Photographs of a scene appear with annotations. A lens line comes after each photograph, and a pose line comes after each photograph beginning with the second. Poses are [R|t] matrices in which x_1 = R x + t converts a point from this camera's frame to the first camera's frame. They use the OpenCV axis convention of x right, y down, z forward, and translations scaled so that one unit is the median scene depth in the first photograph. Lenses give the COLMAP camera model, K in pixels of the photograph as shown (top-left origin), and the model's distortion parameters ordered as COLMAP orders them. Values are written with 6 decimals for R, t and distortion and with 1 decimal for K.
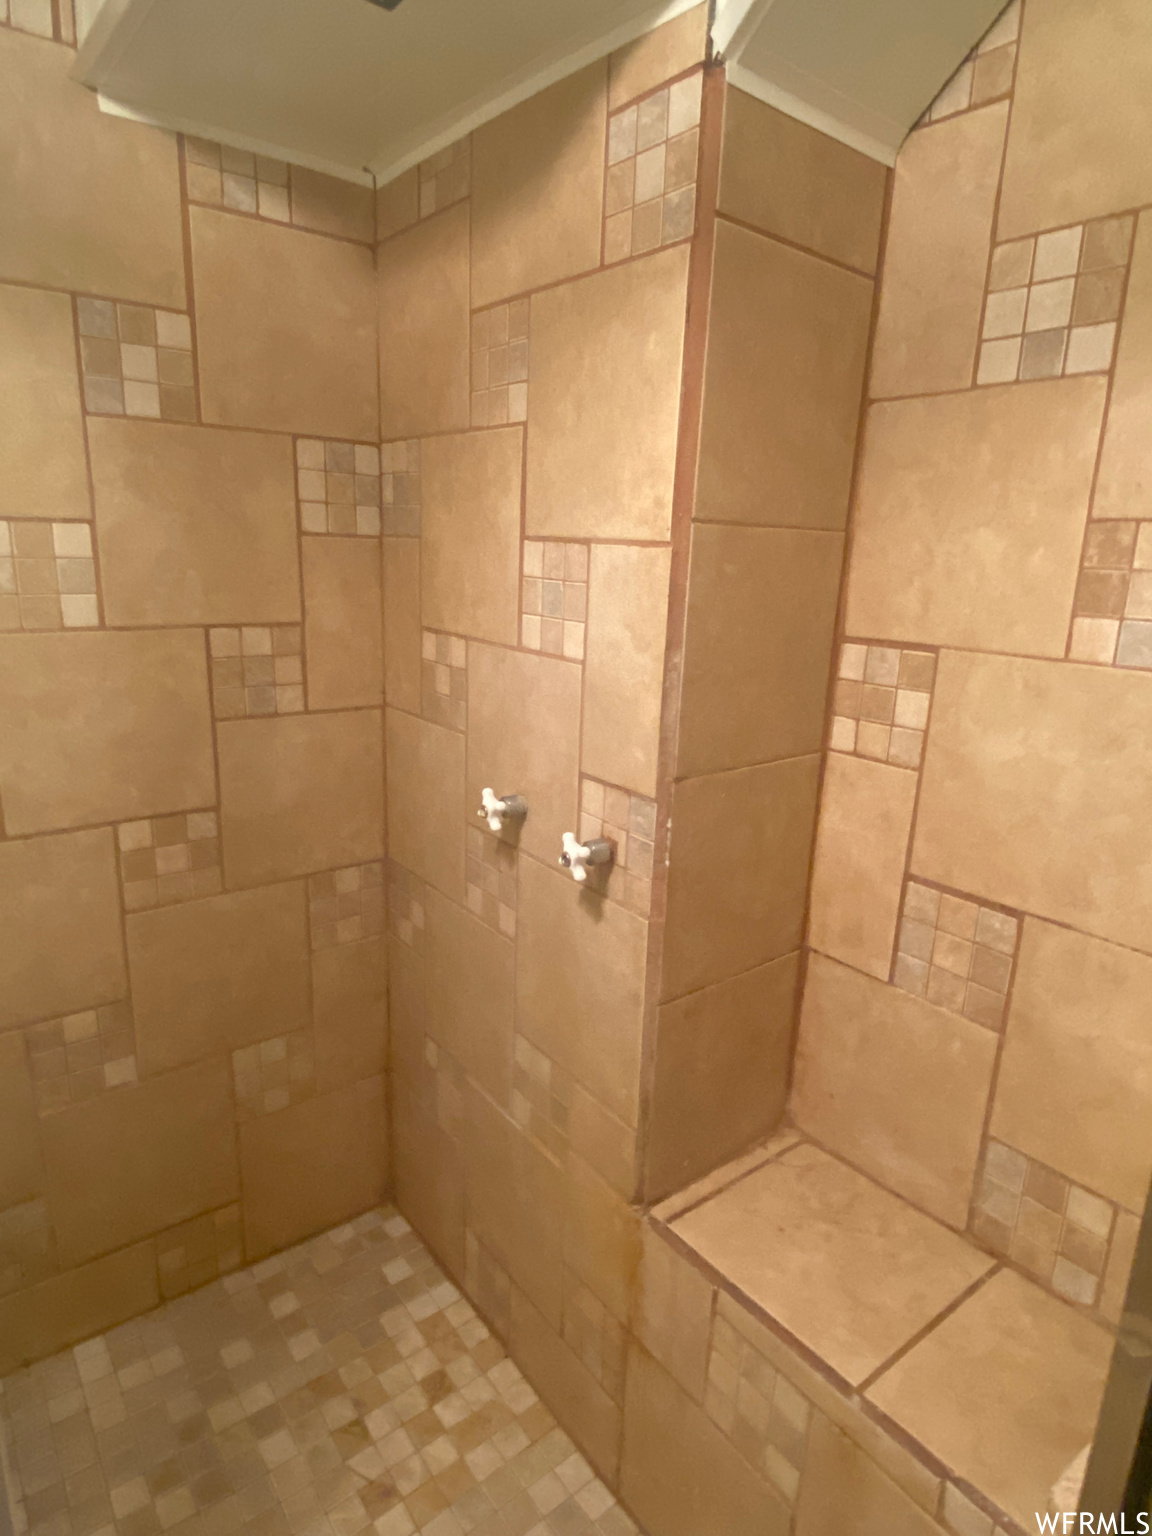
lens RADIAL K [[880.4, 0, 575.7], [0, 880.4, 761.1], [0, 0, 1]] dist [0.021678, -0.021586]
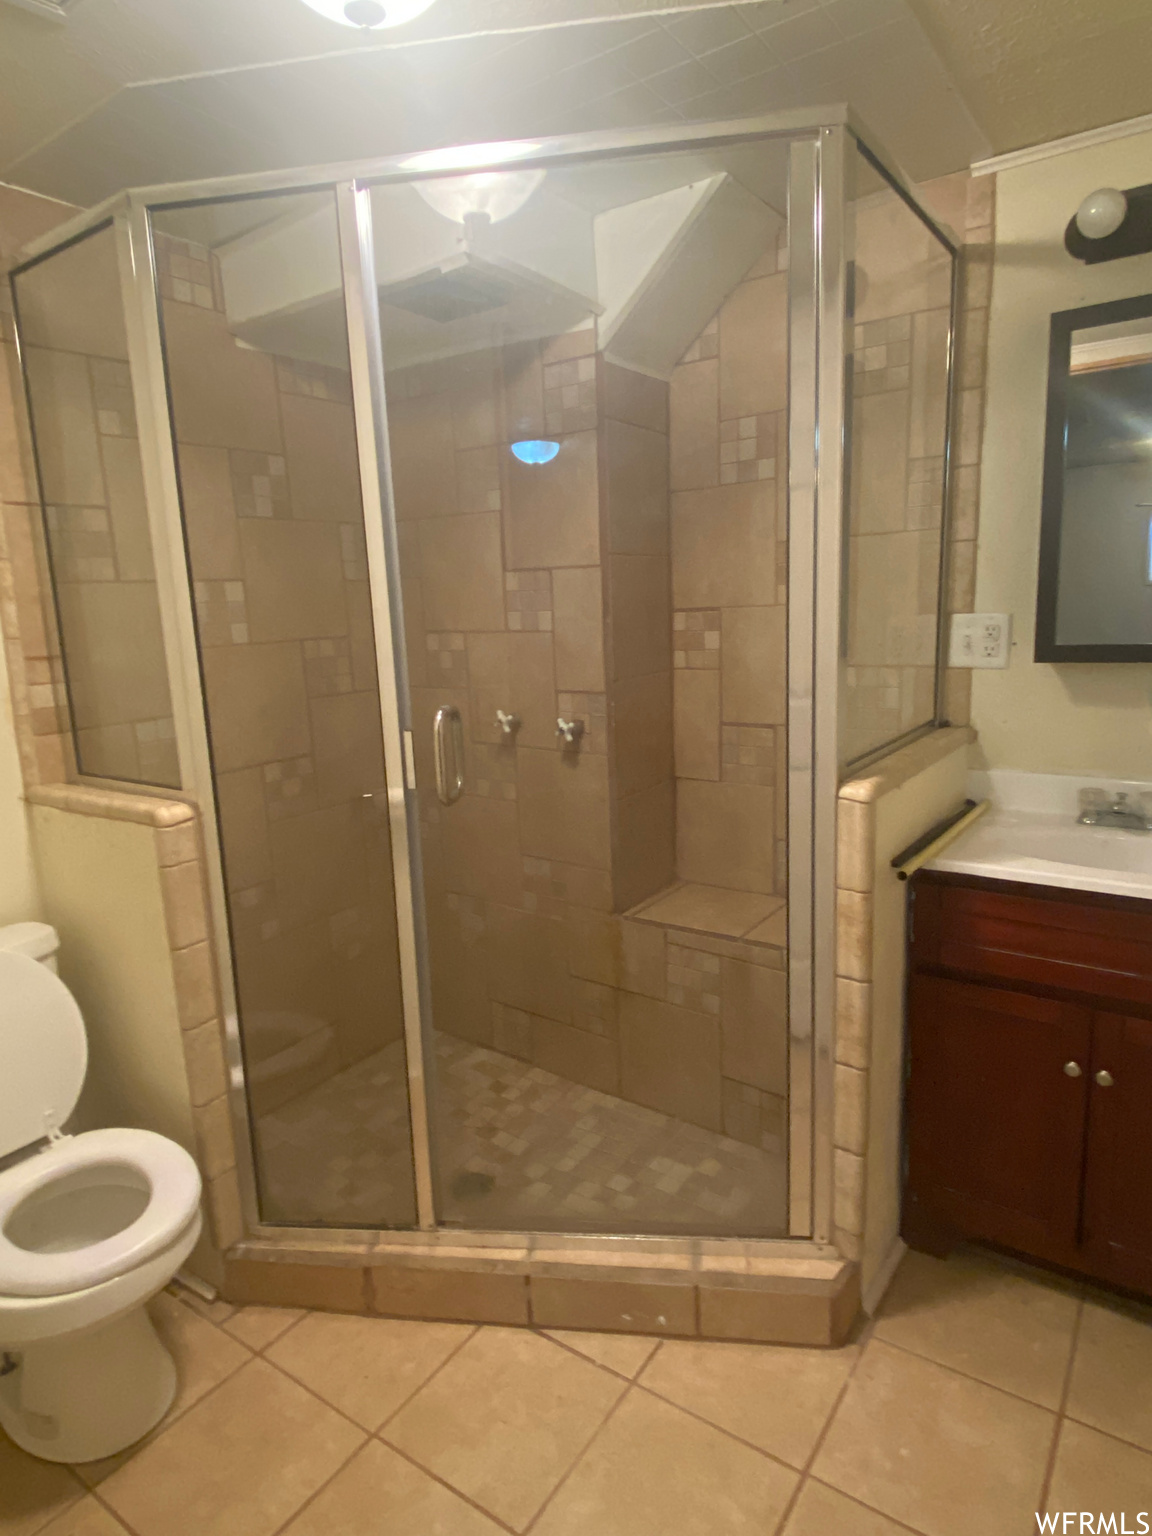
lens RADIAL K [[880.4, 0, 572.1], [0, 880.4, 764.7], [0, 0, 1]] dist [0.021678, -0.021586]
pose [[0.956638, -0.126658, 0.262300, -0.473657], [0.139288, 0.989796, -0.030051, 0.230404], [-0.255817, 0.065283, 0.964518, -0.813714]]
